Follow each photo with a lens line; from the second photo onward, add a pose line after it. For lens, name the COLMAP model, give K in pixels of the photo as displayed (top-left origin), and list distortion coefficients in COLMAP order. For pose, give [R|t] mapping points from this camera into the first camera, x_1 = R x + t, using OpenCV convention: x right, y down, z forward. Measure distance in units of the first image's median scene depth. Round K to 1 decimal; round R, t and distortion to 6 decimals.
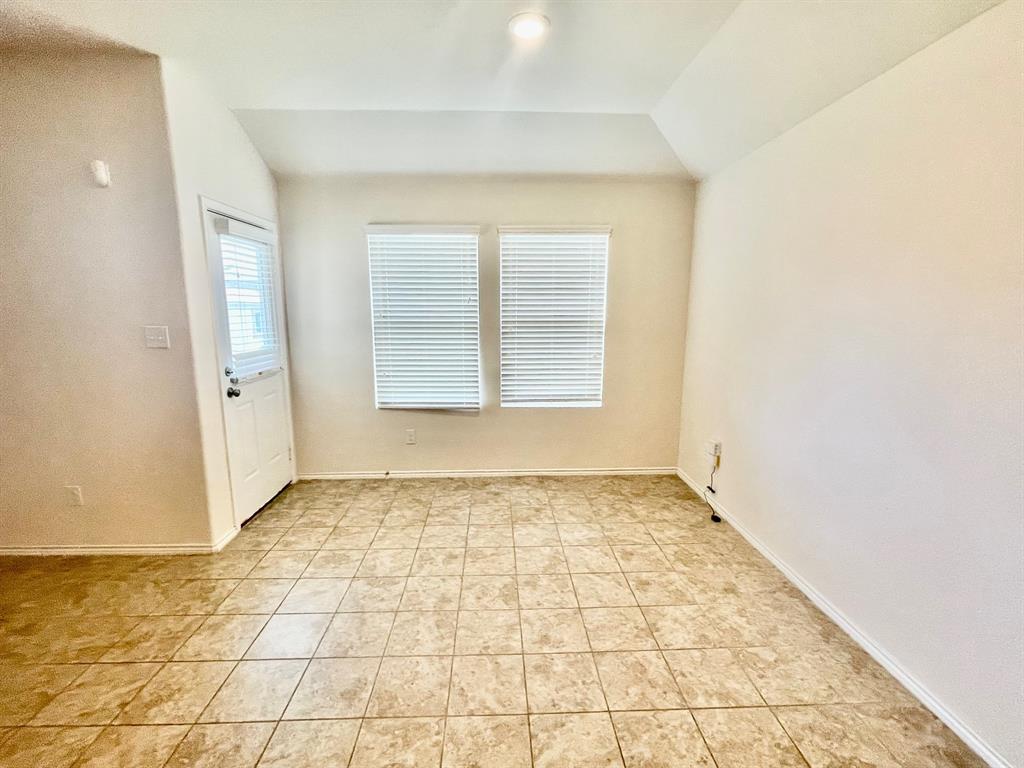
lens RADIAL K [[460.5, 0, 510.7], [0, 460.5, 386.1], [0, 0, 1]] dist [-0.013793, 0.008438]
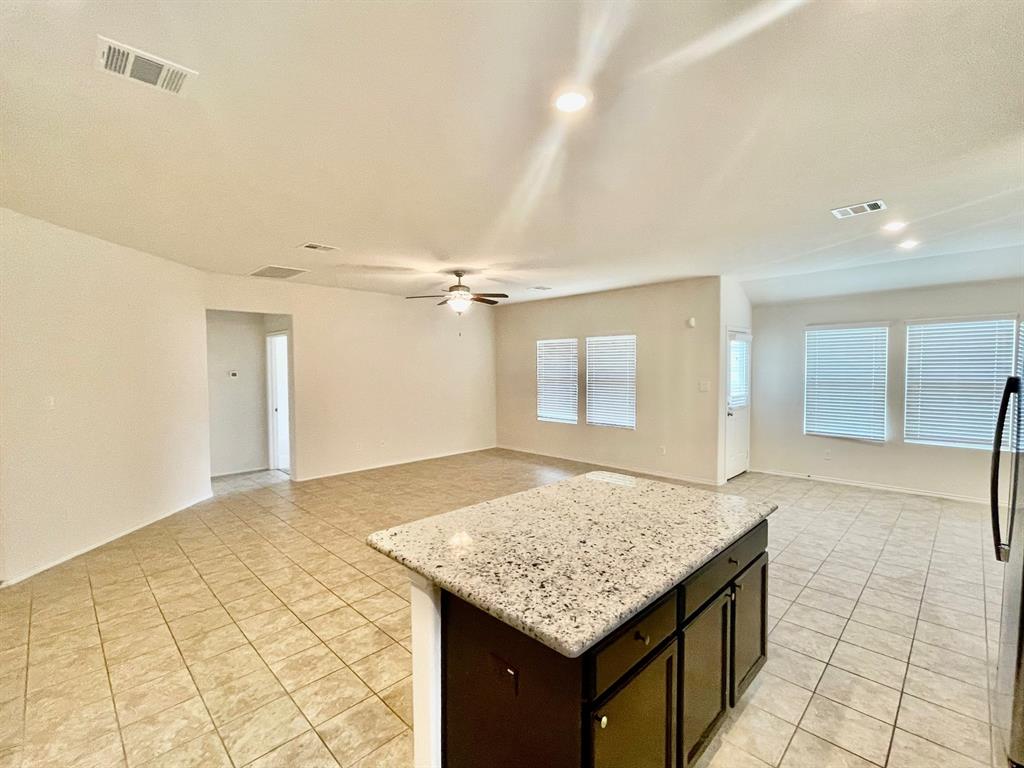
lens RADIAL K [[460.5, 0, 510.7], [0, 460.5, 386.1], [0, 0, 1]] dist [-0.013793, 0.008438]
pose [[0.680179, 0.023378, -0.732673, 0.255311], [-0.116726, 0.990193, -0.076768, 0.170722], [0.723693, 0.137738, 0.676237, -1.190652]]
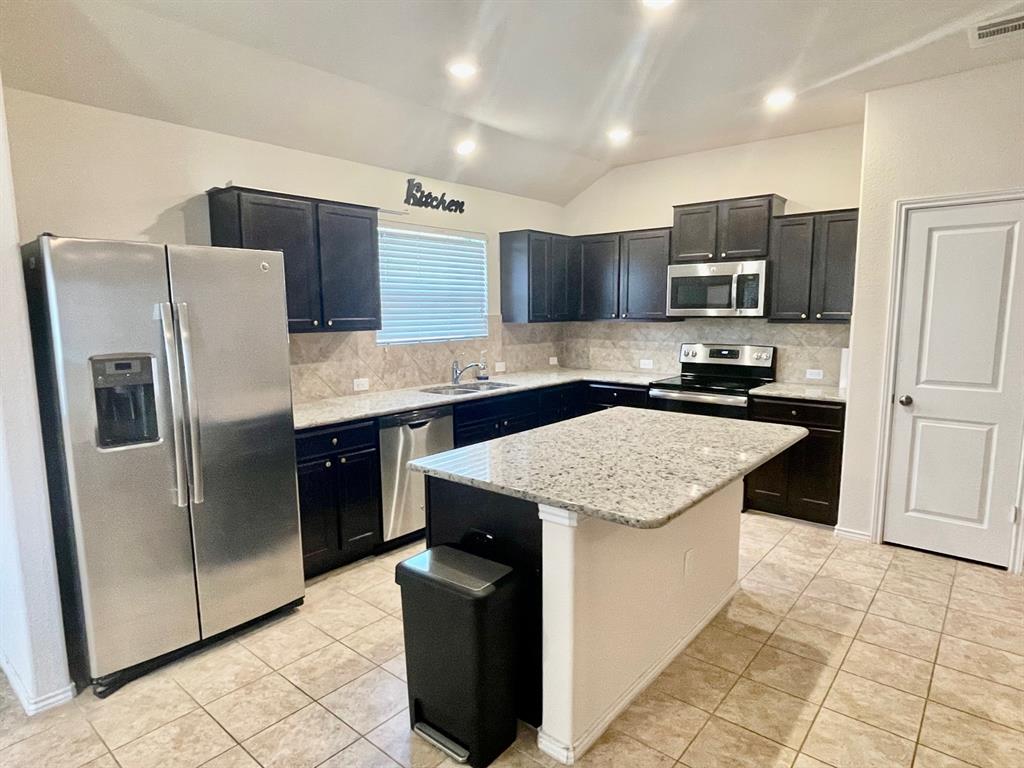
lens RADIAL K [[595.3, 0, 508.8], [0, 595.3, 388.0], [0, 0, 1]] dist [-0.003152, 0.000666]
pose [[-0.738475, -0.088215, 0.668485, -0.638984], [0.119270, 0.958683, 0.258268, -0.032347], [-0.663648, 0.270455, -0.697442, 0.139671]]
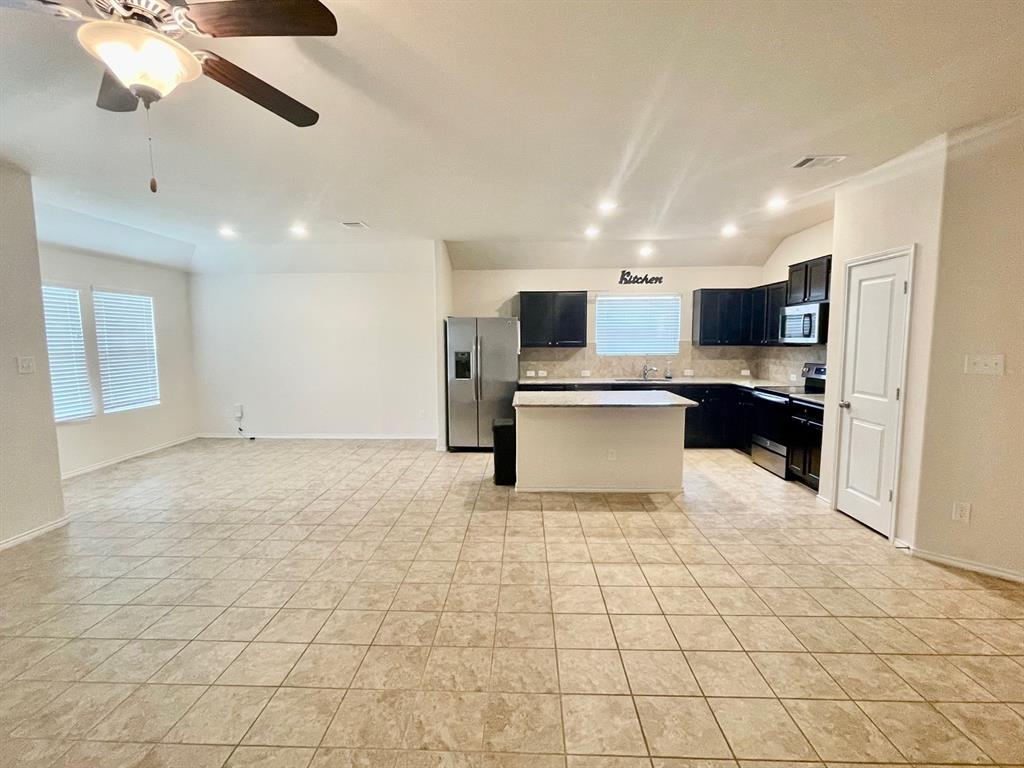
lens RADIAL K [[484.2, 0, 507.4], [0, 484.2, 386.5], [0, 0, 1]] dist [-0.000645, -0.000293]
pose [[0.077964, -0.103083, 0.991613, -1.854605], [0.175544, 0.980519, 0.088128, 0.067792], [-0.981380, 0.167201, 0.094541, -0.450908]]
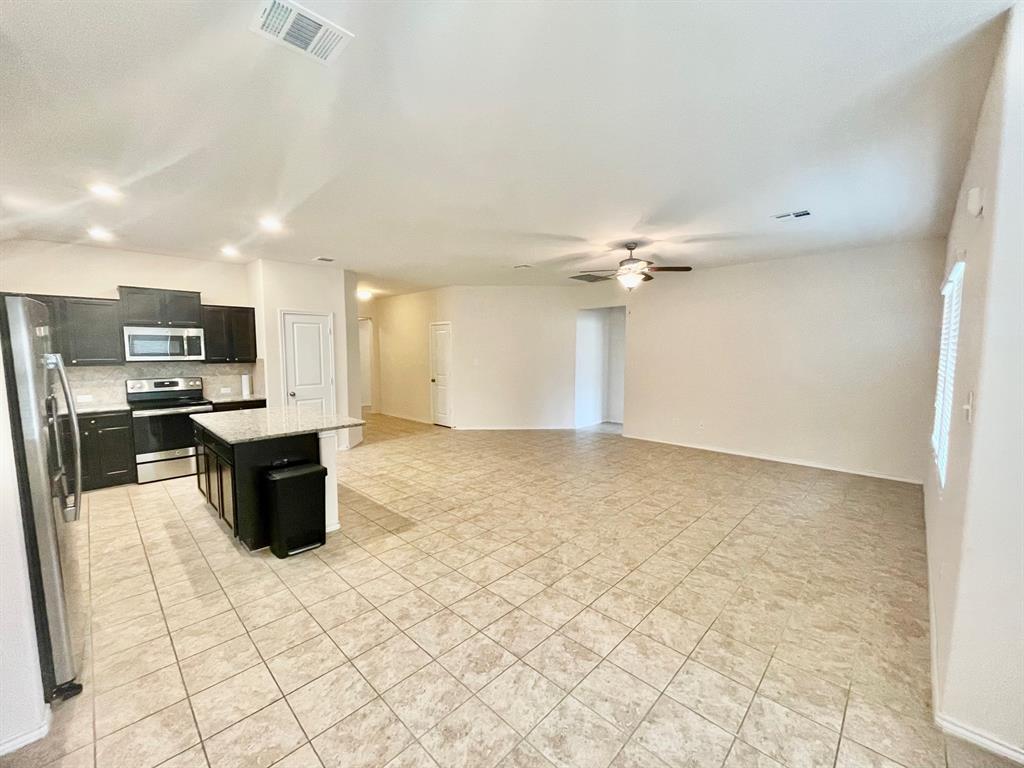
lens RADIAL K [[415.7, 0, 508.9], [0, 415.7, 385.3], [0, 0, 1]] dist [-0.001259, -0.000049]
pose [[-0.724710, 0.056626, -0.686723, 0.195386], [-0.117434, 0.971887, 0.204070, -0.168545], [0.678973, 0.228537, -0.697686, 0.856225]]
